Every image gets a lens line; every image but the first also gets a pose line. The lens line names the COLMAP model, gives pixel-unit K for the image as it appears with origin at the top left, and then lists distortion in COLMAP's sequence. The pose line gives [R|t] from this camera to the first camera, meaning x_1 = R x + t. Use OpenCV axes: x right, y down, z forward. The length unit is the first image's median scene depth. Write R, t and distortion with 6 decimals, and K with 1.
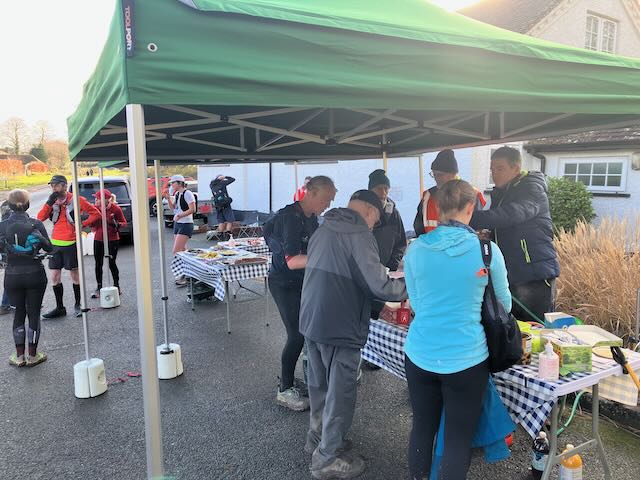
lens RADIAL K [[522.3, 0, 320.0], [0, 522.3, 240.0], [0, 0, 1]] dist [0.002115, -0.000314]
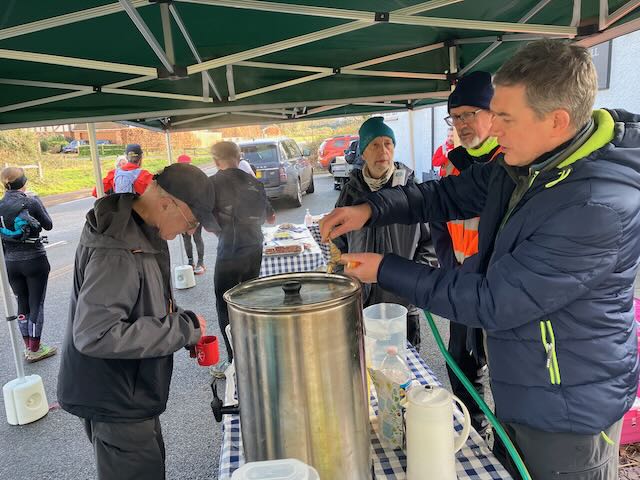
lens RADIAL K [[499.5, 0, 334.3], [0, 499.5, 212.4], [0, 0, 1]] dist [-0.003421, -0.000251]
pose [[0.909785, 0.016975, -0.414732, 0.238611], [-0.002098, 0.999339, 0.036300, -0.042266], [0.415074, -0.032155, 0.909219, 0.401000]]
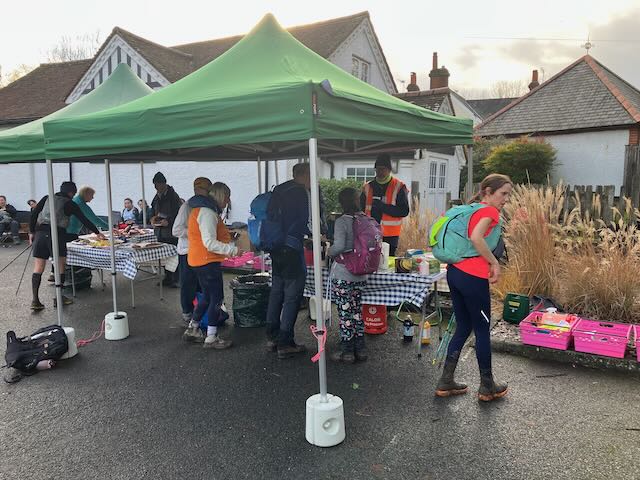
lens RADIAL K [[524.9, 0, 323.7], [0, 524.9, 248.2], [0, 0, 1]] dist [0.064126, -0.003593]
pose [[0.874729, -0.056613, 0.481294, -0.380902], [0.051913, 0.998385, 0.023088, 0.040682], [-0.481823, 0.004789, 0.876255, -0.253933]]
